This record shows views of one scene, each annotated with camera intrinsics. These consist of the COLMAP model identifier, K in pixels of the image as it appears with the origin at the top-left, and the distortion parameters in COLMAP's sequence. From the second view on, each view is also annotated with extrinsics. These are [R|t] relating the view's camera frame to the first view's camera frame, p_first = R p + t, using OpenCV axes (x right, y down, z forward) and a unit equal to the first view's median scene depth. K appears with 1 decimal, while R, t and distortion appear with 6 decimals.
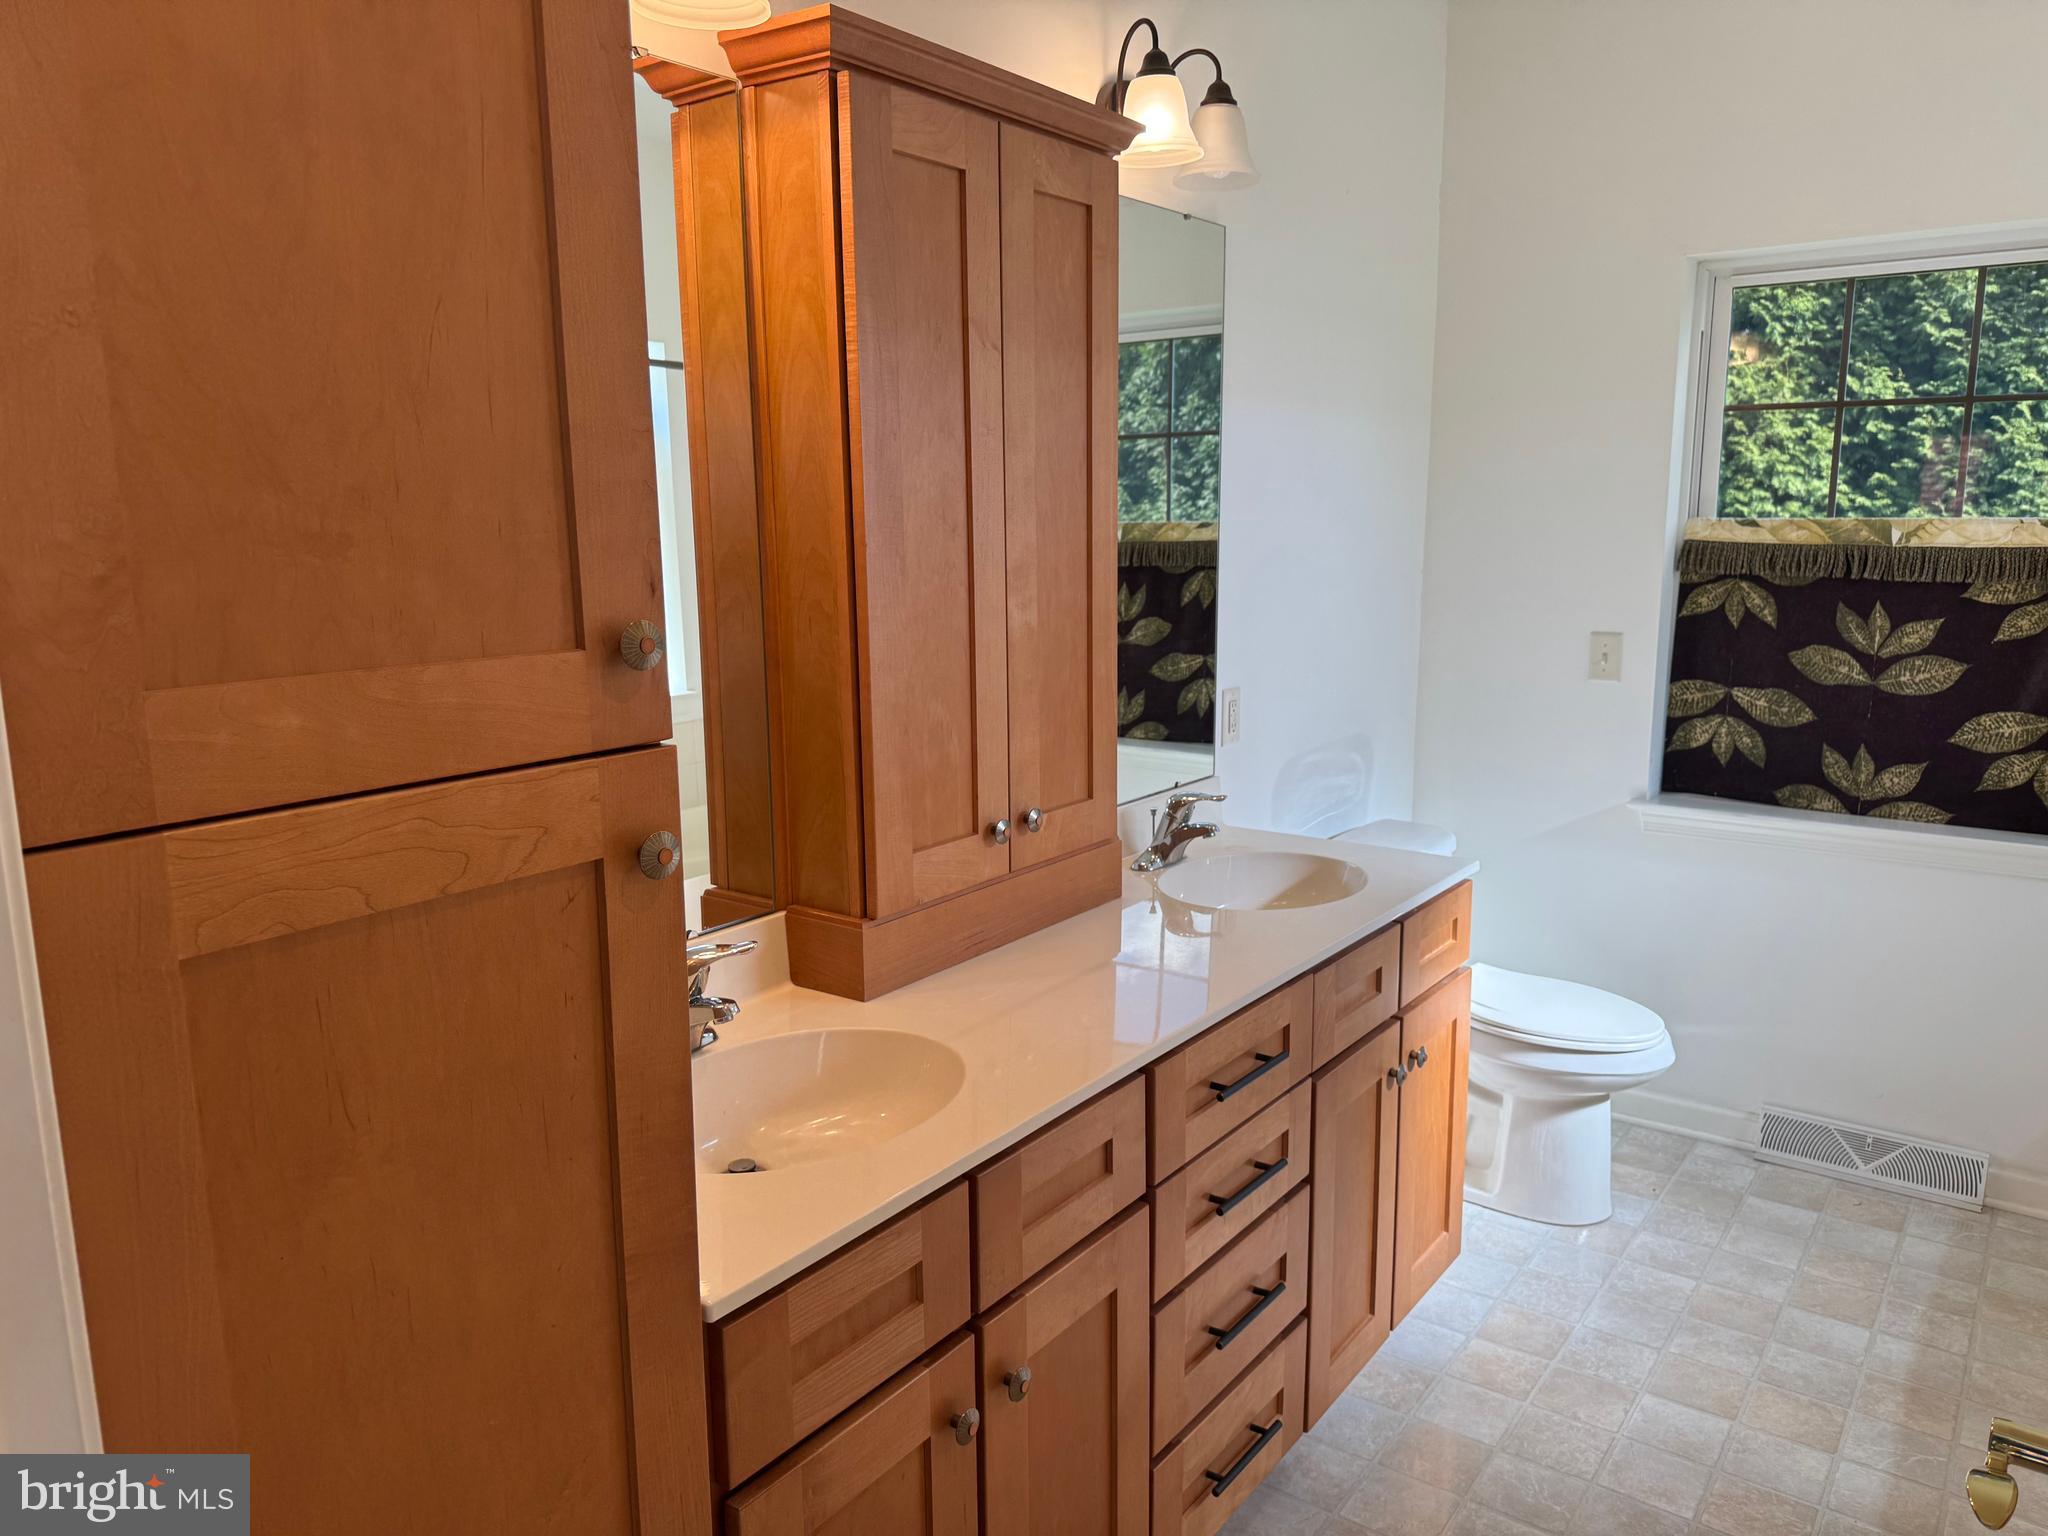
lens RADIAL K [[1434.5, 0, 1024.4], [0, 1434.5, 757.8], [0, 0, 1]] dist [0.070744, -0.057539]
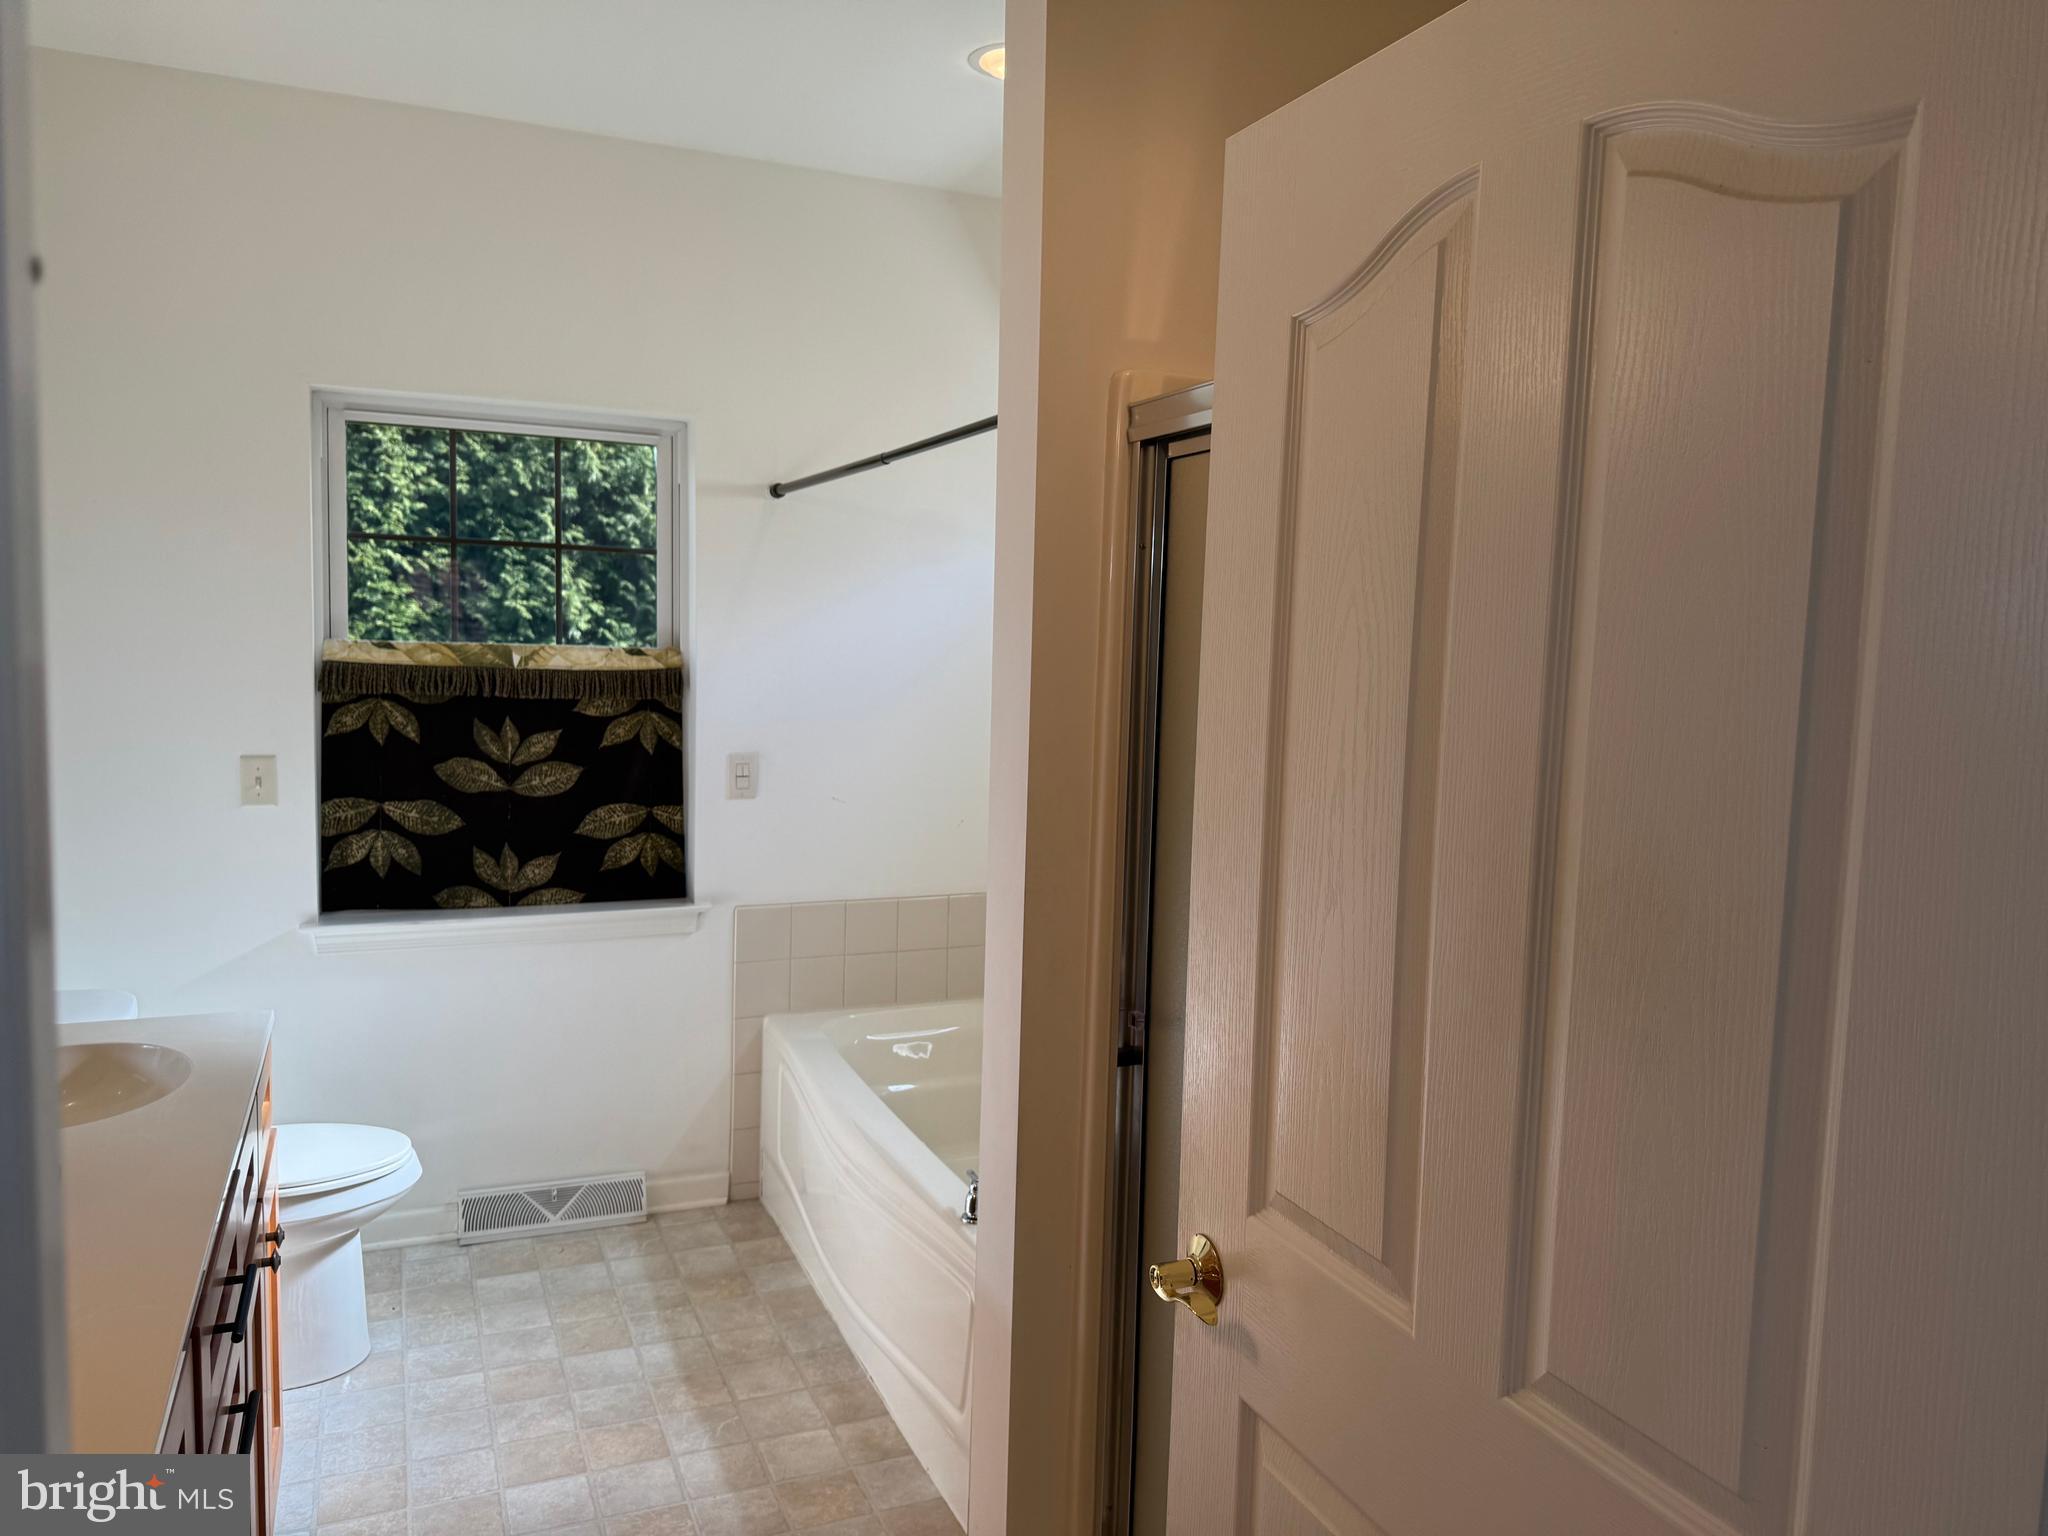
lens RADIAL K [[1434.5, 0, 1022.7], [0, 1434.5, 773.8], [0, 0, 1]] dist [0.070744, -0.057539]
pose [[0.547047, -0.064740, 0.834595, -0.135678], [0.118979, 0.992896, -0.000968, -0.014237], [-0.828603, 0.099829, 0.550864, 0.054594]]
